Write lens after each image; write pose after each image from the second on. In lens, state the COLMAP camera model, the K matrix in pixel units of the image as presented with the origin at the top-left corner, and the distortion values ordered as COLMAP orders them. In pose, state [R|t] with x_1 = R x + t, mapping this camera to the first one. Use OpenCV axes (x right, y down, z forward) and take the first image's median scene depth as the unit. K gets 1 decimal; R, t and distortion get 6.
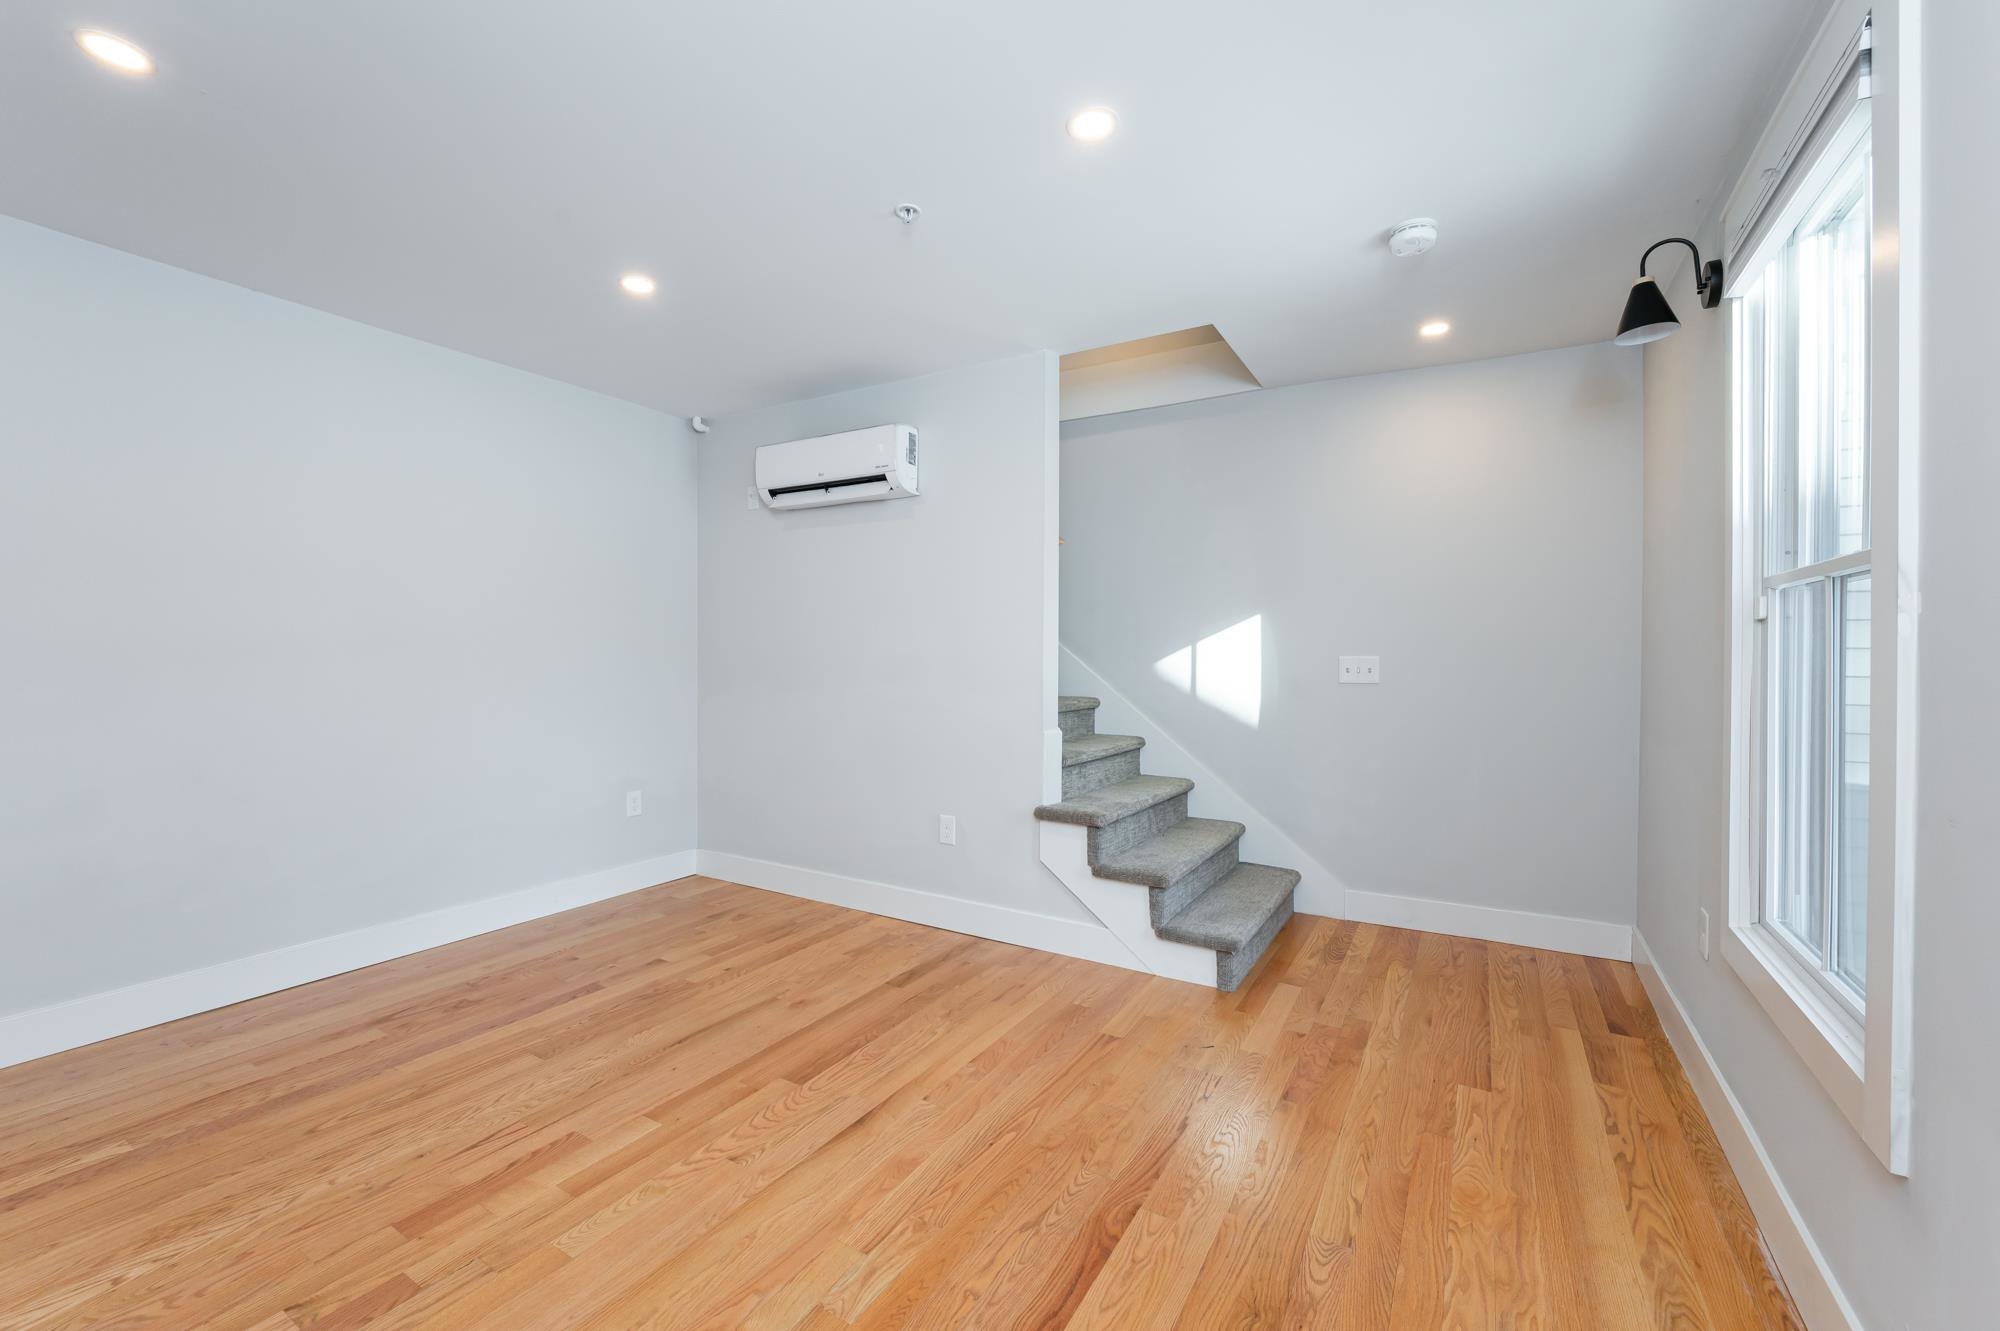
lens RADIAL K [[810.0, 0, 996.1], [0, 810.0, 651.4], [0, 0, 1]] dist [-0.008113, 0.000365]
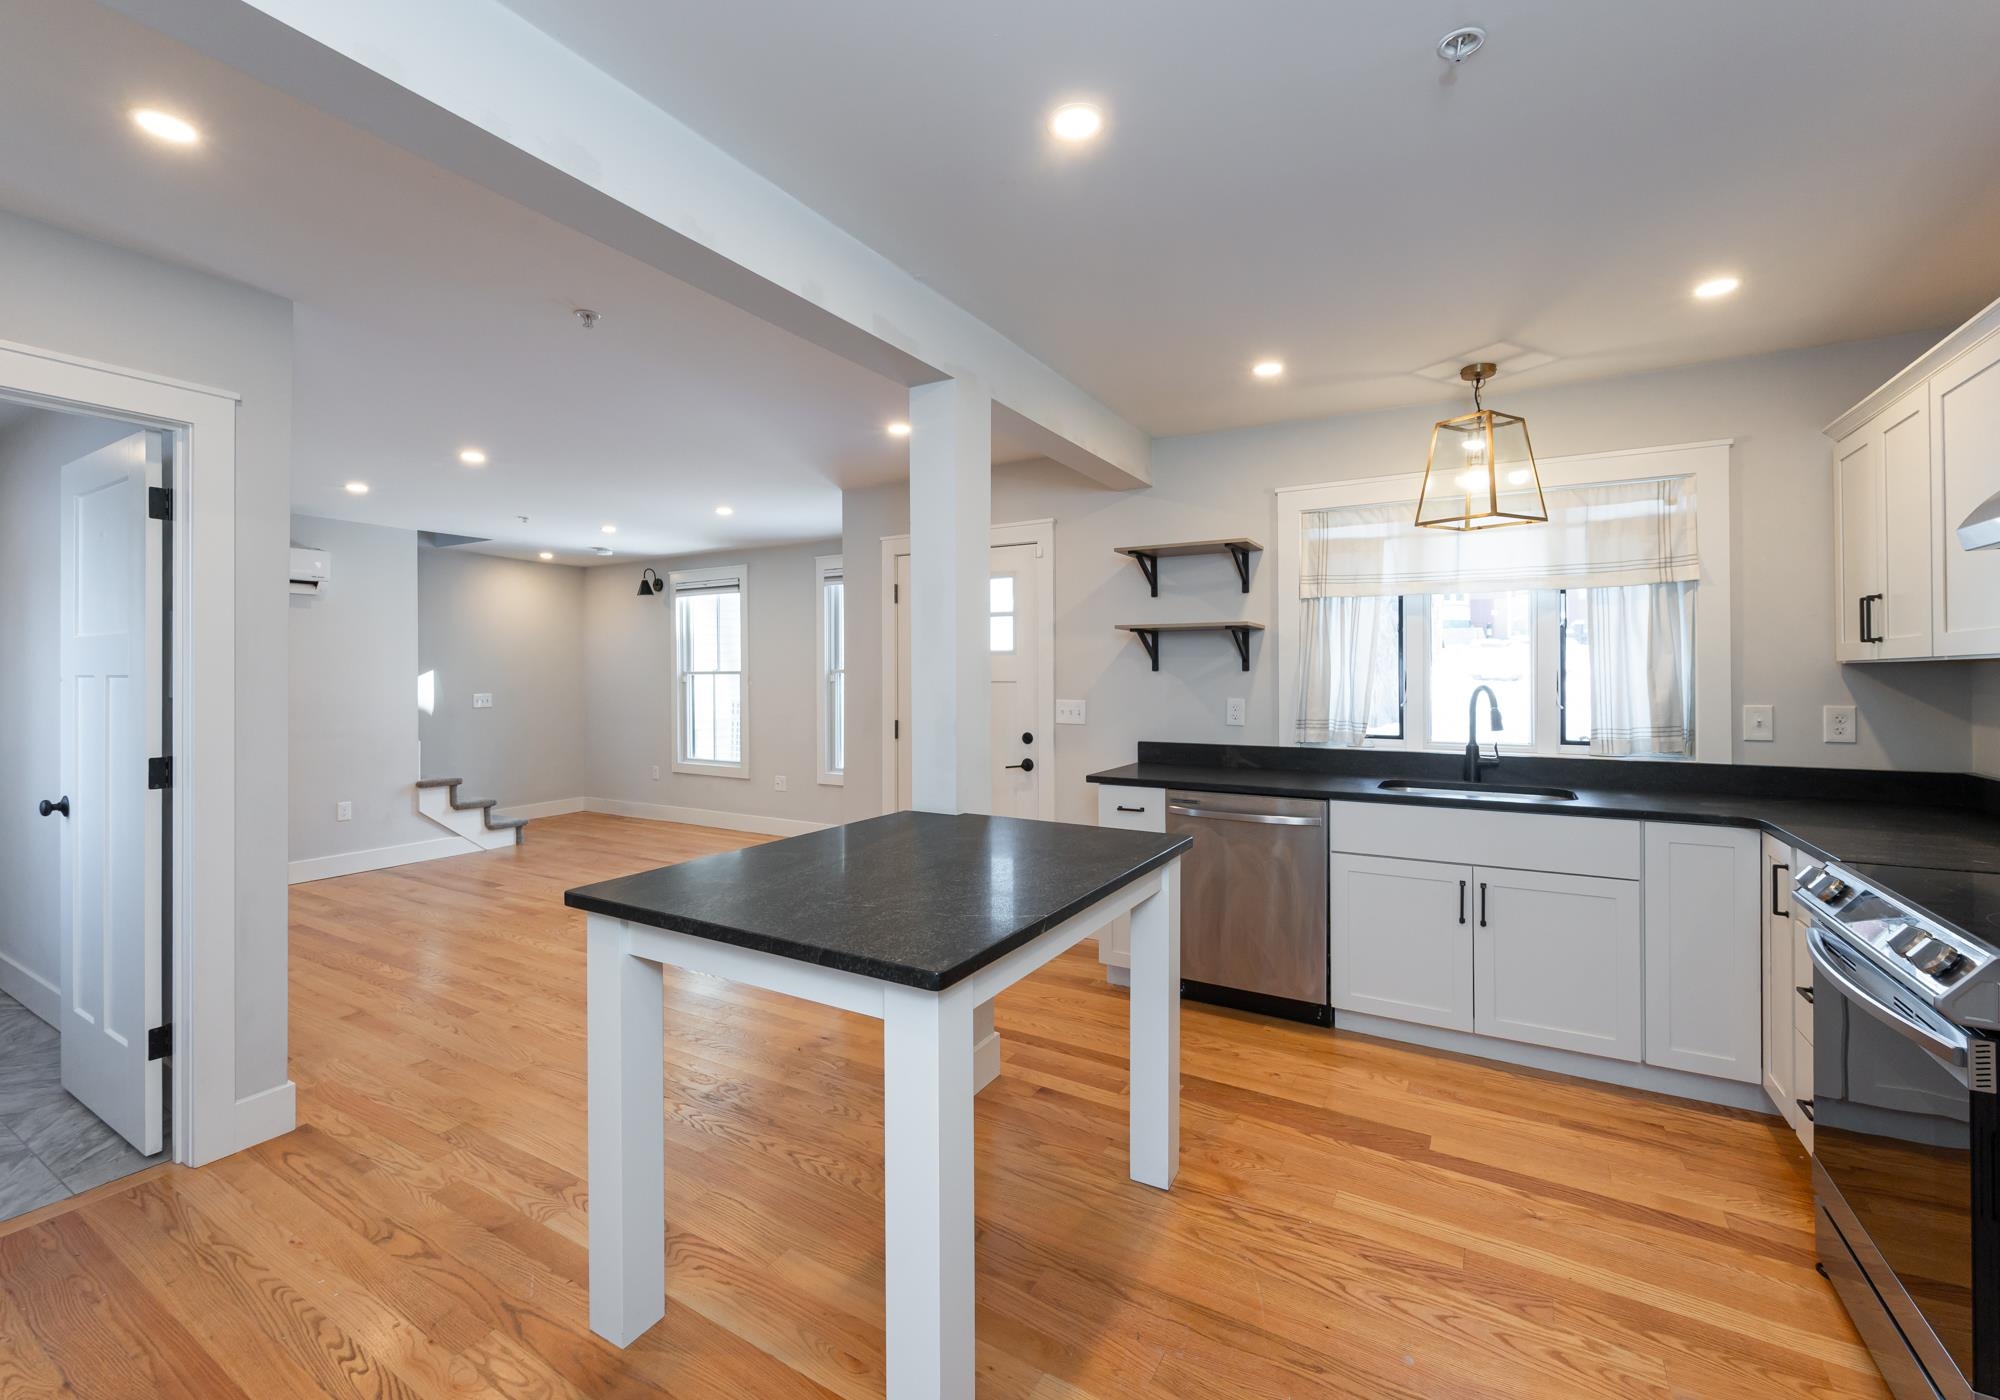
lens RADIAL K [[843.0, 0, 975.2], [0, 843.0, 671.7], [0, 0, 1]] dist [0.000801, -0.000257]
pose [[0.010883, 0.000269, 0.999941, -2.121818], [0.005978, 0.999982, -0.000334, -0.053454], [-0.999923, 0.005981, 0.010882, -0.305960]]
